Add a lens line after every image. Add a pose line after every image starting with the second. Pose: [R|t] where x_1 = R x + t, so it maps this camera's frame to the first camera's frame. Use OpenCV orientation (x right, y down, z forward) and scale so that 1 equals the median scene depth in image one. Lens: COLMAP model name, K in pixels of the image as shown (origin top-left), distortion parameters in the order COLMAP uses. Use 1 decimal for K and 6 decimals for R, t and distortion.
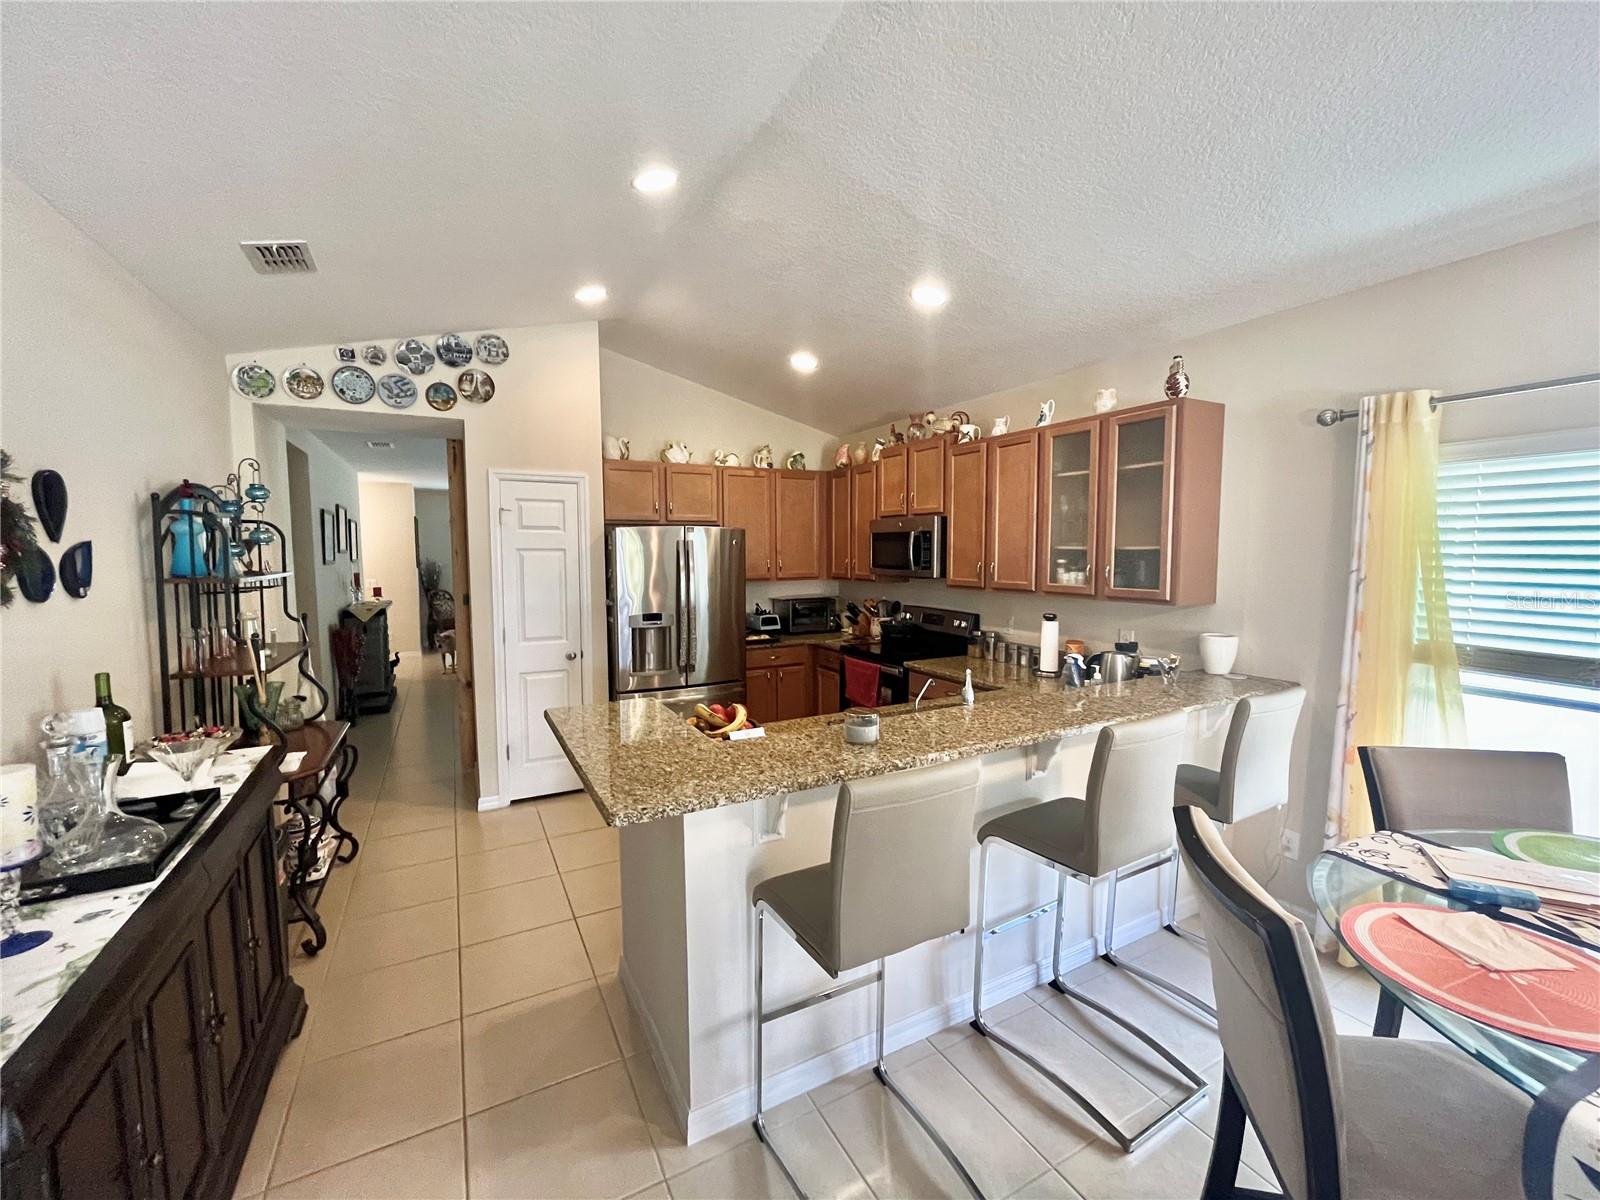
lens RADIAL K [[656.2, 0, 800.6], [0, 656.2, 597.8], [0, 0, 1]] dist [-0.004393, 0.000630]
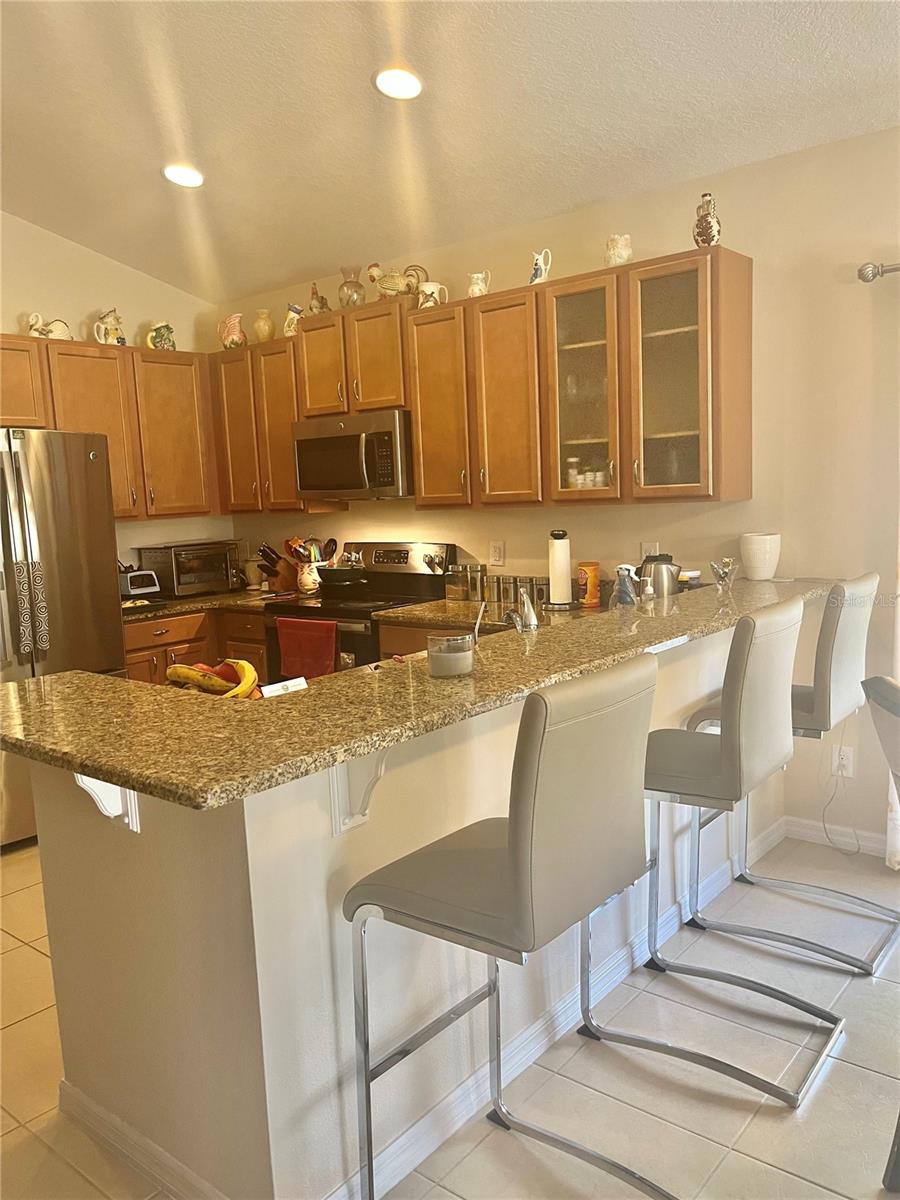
lens RADIAL K [[914.6, 0, 462.2], [0, 914.6, 606.7], [0, 0, 1]] dist [0.044762, -0.054387]
pose [[0.922396, -0.084994, 0.376777, -0.150693], [0.068906, 0.996050, 0.056001, 0.047928], [-0.380048, -0.025693, 0.924610, 0.032357]]
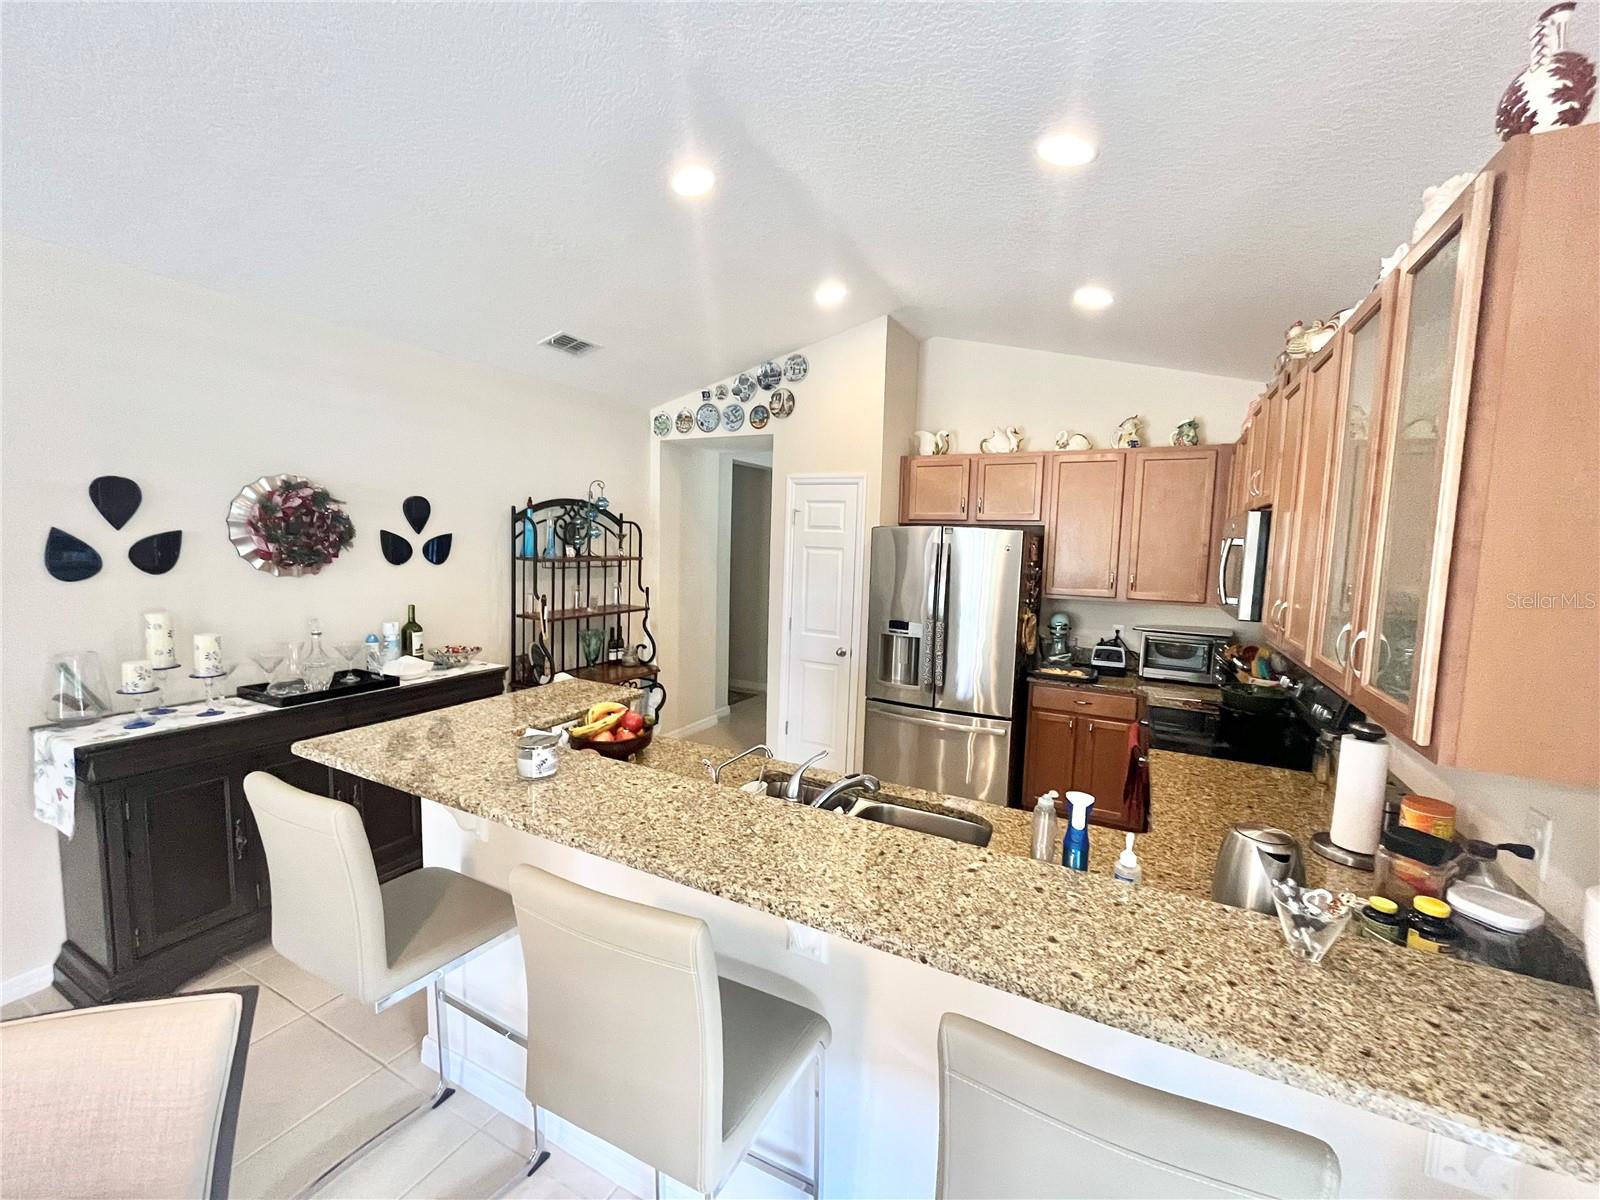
lens RADIAL K [[656.2, 0, 804.0], [0, 656.2, 597.5], [0, 0, 1]] dist [-0.004393, 0.000630]
pose [[0.561611, 0.092247, -0.822243, 0.542934], [-0.092473, 0.994537, 0.048415, -0.049088], [0.822218, 0.048845, 0.567073, 0.435051]]
